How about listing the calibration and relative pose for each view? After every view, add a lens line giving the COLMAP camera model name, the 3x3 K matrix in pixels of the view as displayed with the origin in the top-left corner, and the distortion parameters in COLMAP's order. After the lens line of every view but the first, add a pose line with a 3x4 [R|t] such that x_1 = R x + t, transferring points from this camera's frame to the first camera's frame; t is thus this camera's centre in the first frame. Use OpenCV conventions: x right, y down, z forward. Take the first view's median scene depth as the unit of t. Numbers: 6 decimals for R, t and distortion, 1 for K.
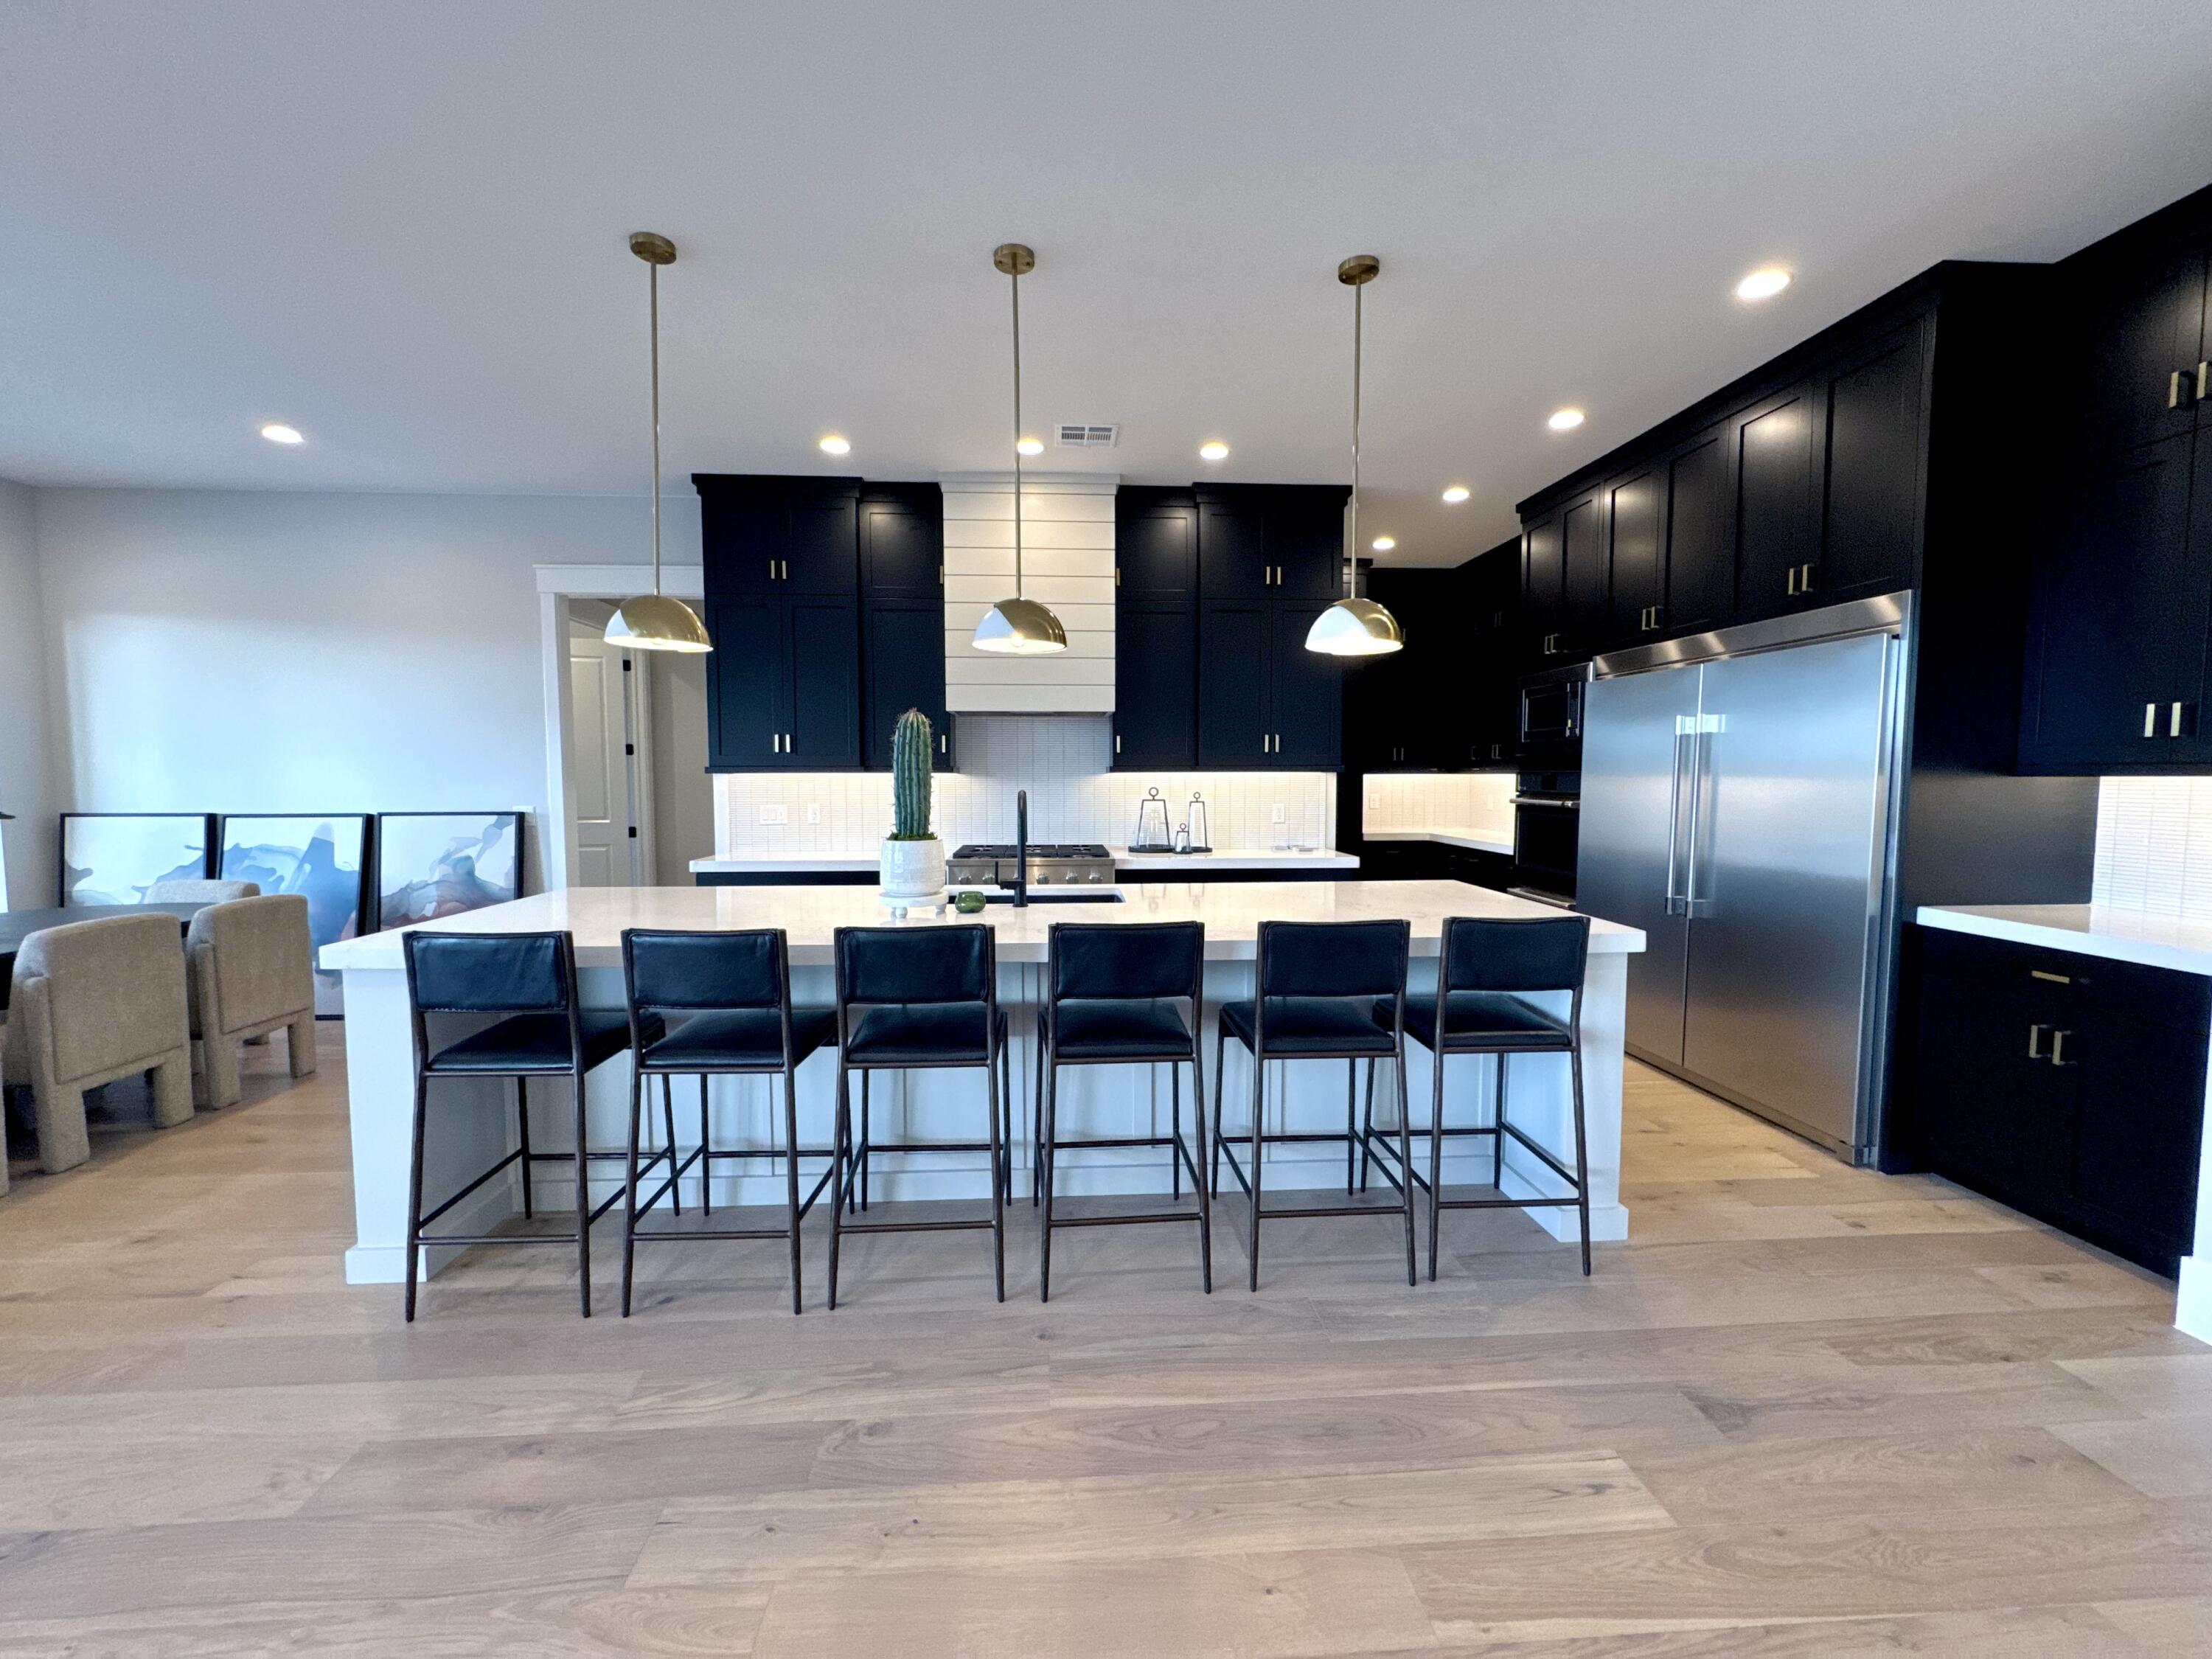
lens RADIAL K [[885.7, 0, 1093.8], [0, 885.7, 838.2], [0, 0, 1]] dist [-0.000118, -0.000043]
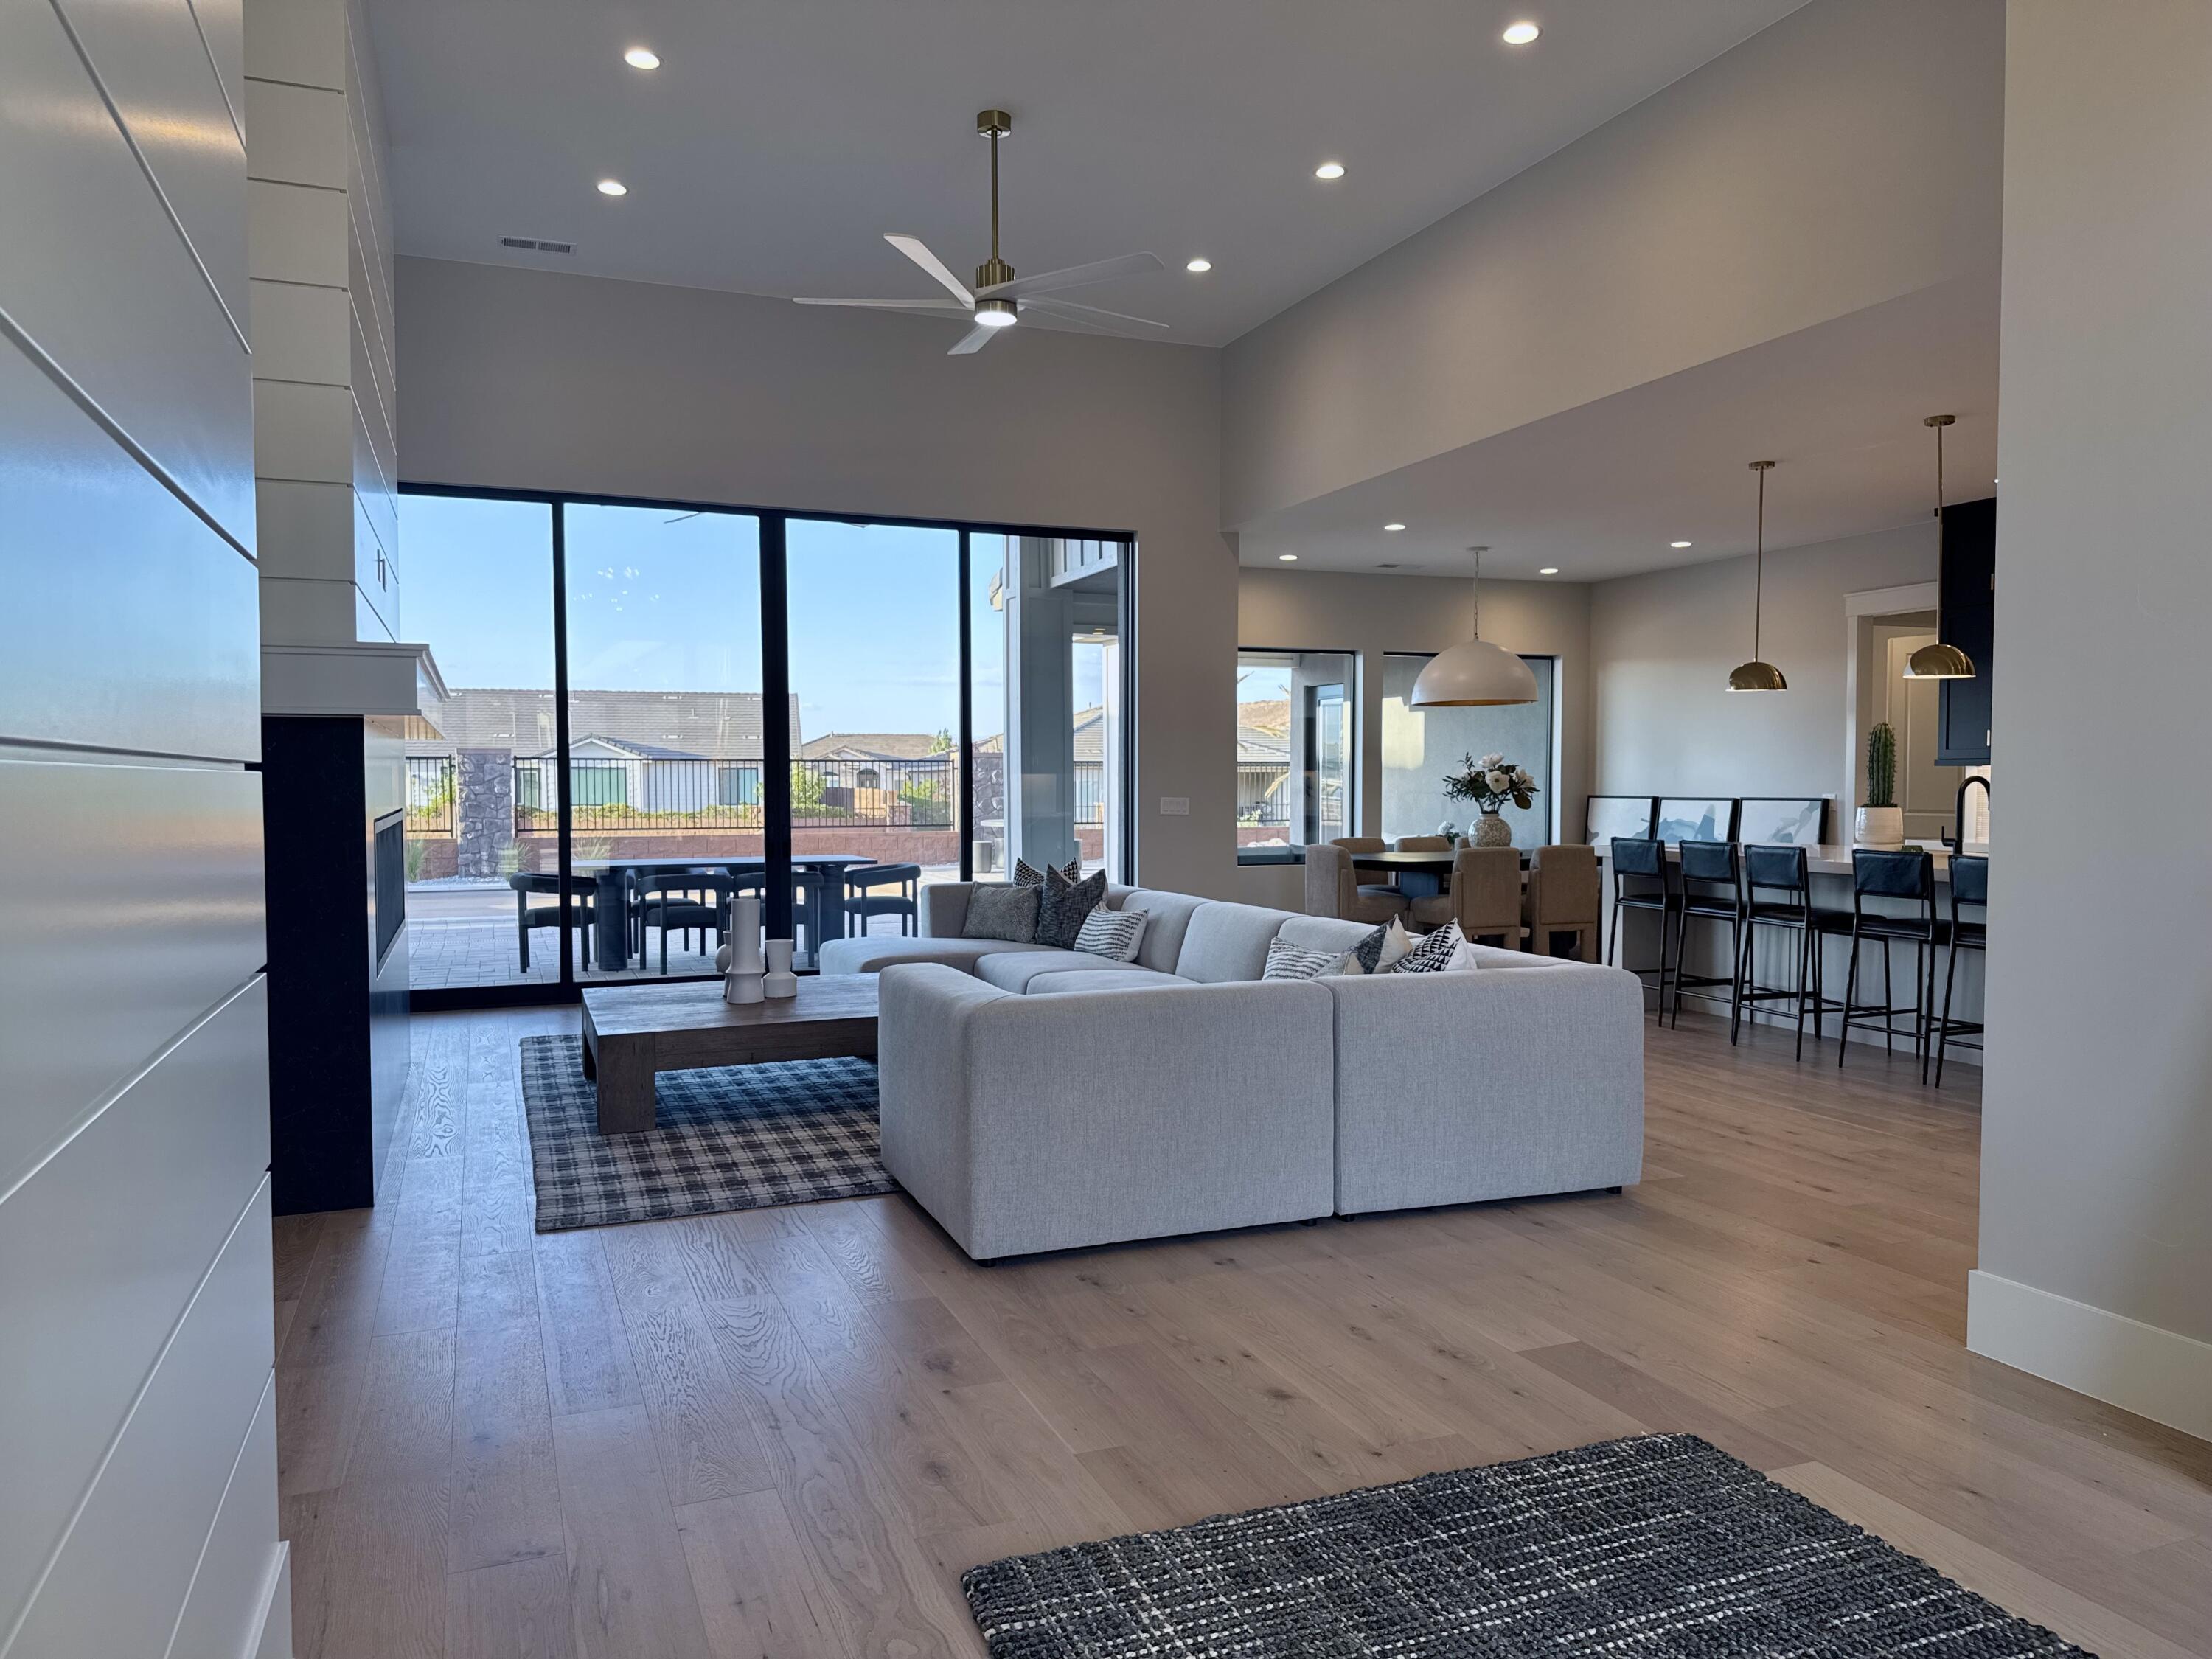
lens RADIAL K [[1565.7, 0, 1106.0], [0, 1565.7, 829.5], [0, 0, 1]] dist [0.004637, 0.000455]
pose [[0.322965, 0.029187, -0.945961, 1.087422], [-0.061379, 0.998066, 0.009840, 0.053633], [0.944418, 0.054884, 0.324132, -0.636220]]
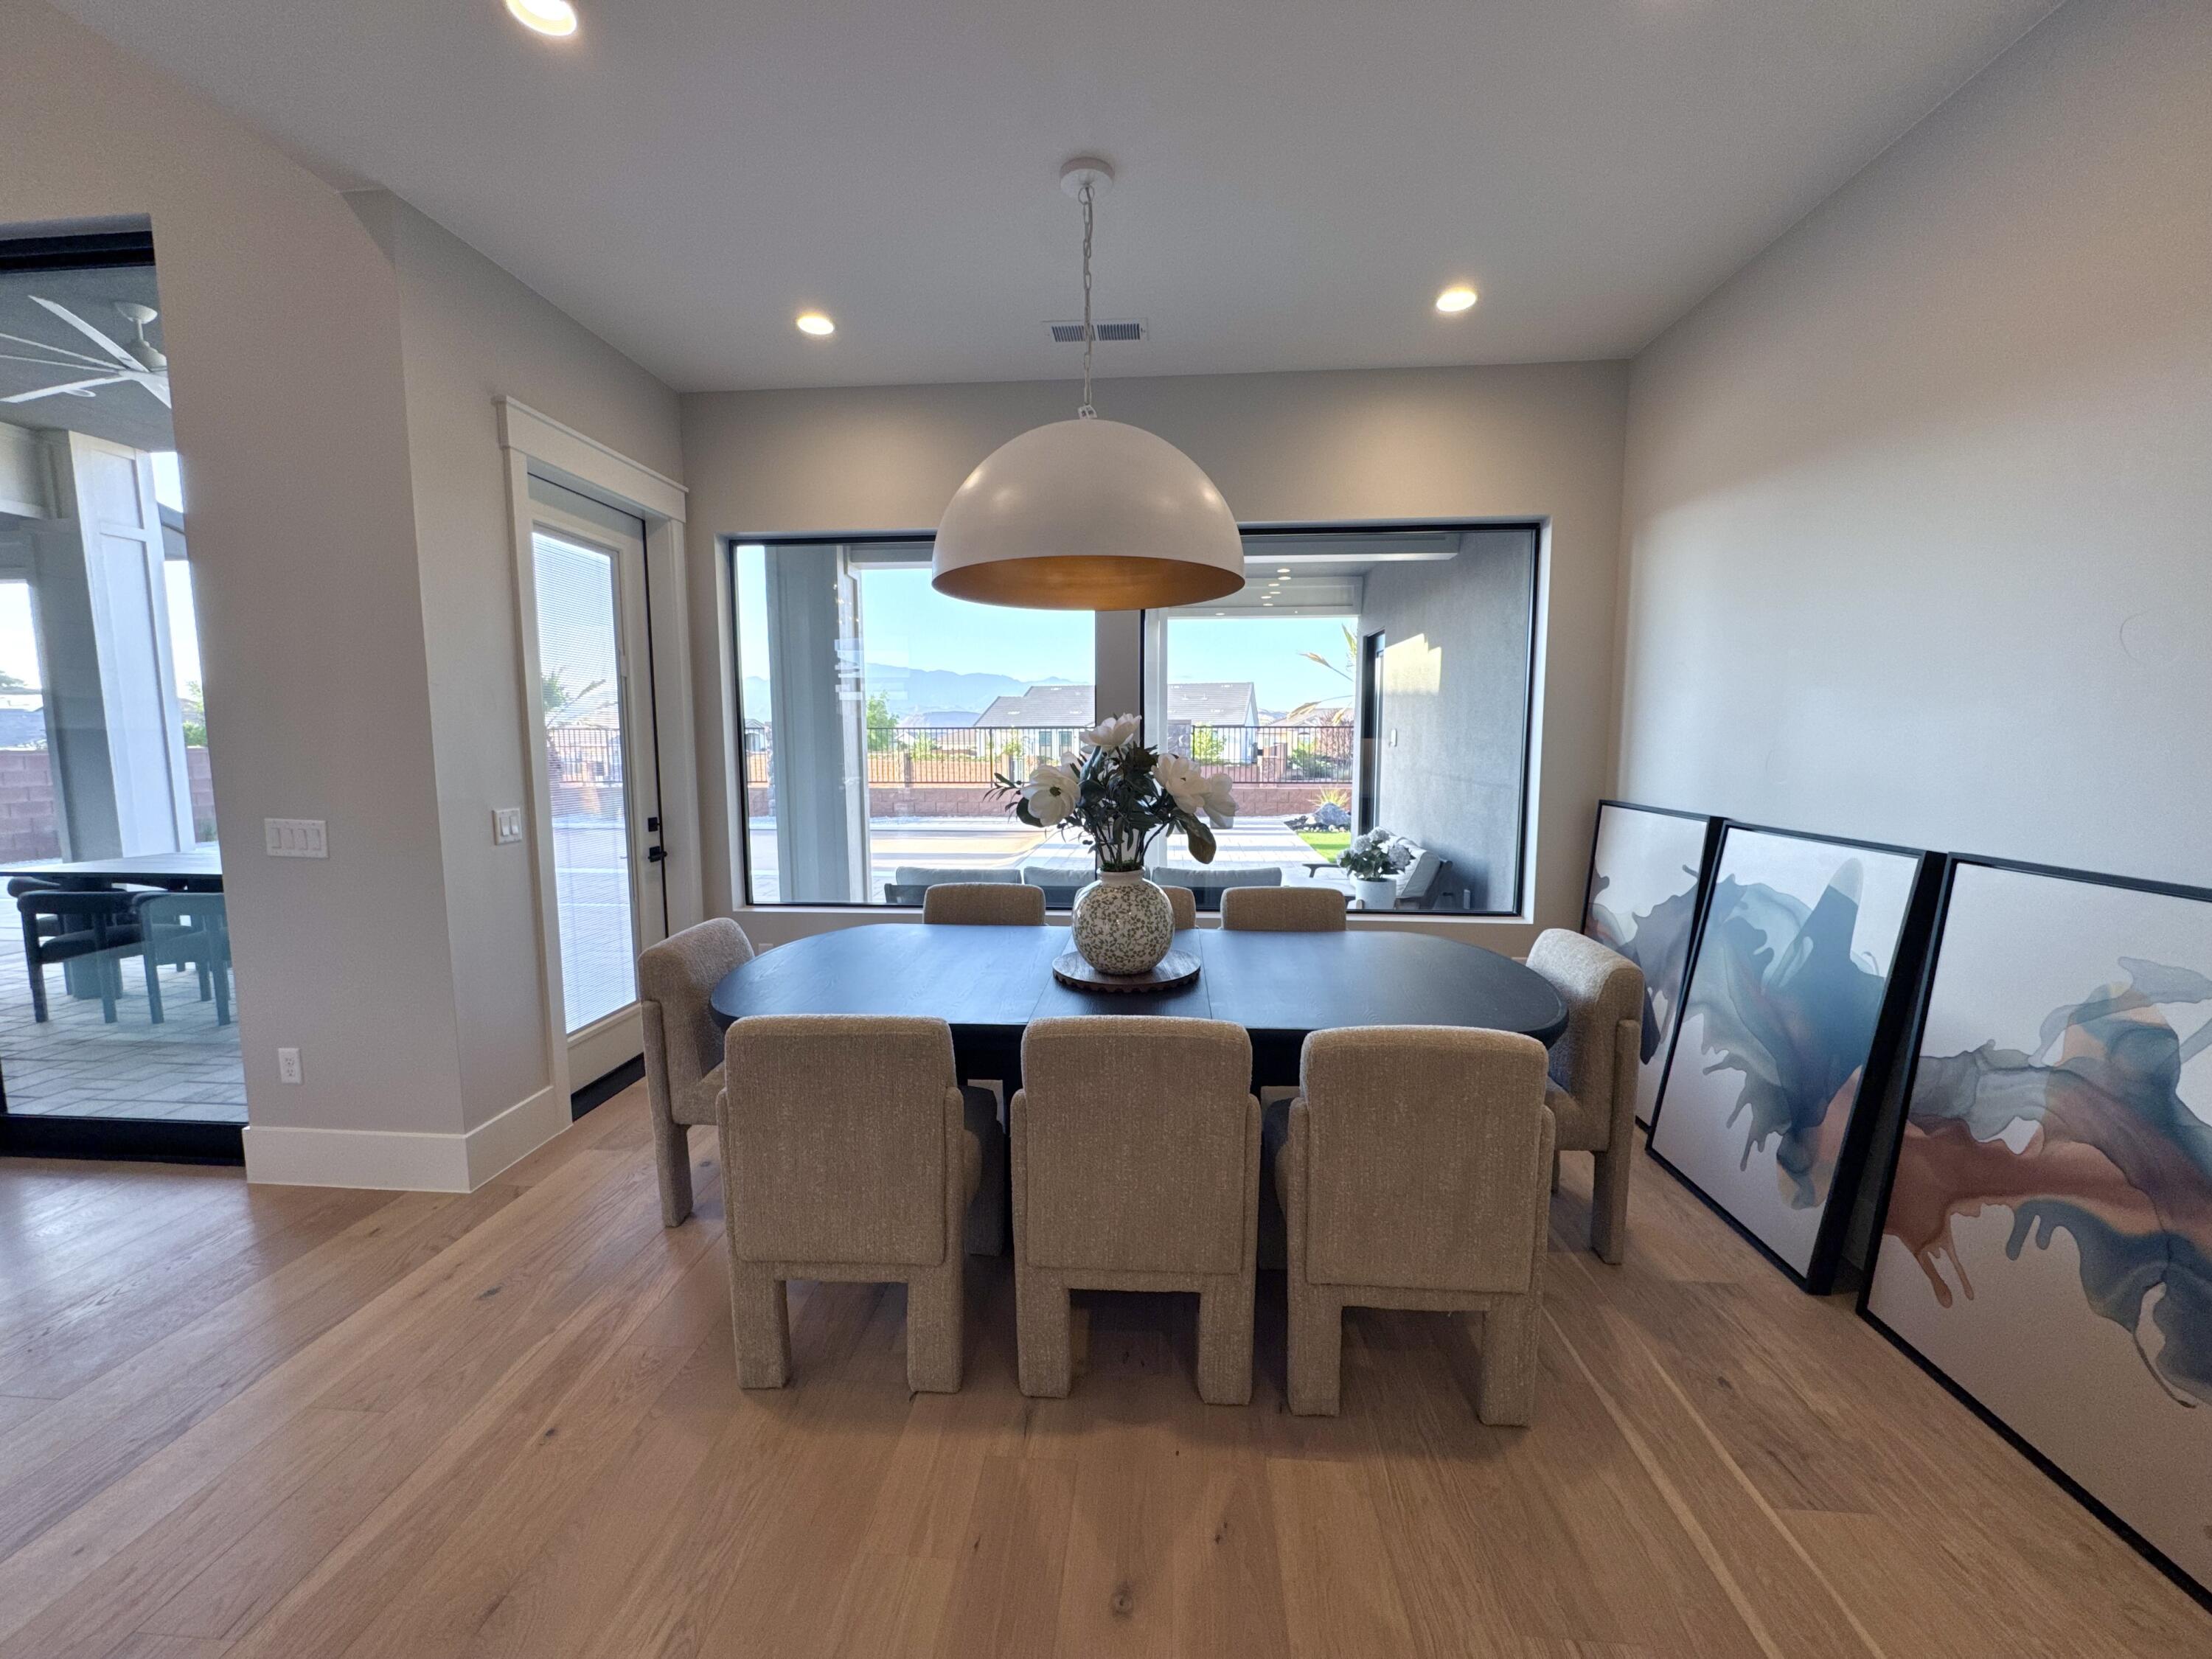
lens RADIAL K [[881.7, 0, 1105.1], [0, 881.7, 823.2], [0, 0, 1]] dist [-0.005327, -0.000543]
pose [[-0.139021, 0.097328, -0.985495, -0.362712], [-0.062970, 0.992276, 0.106881, -0.061034], [0.988285, 0.076916, -0.131818, 0.675110]]
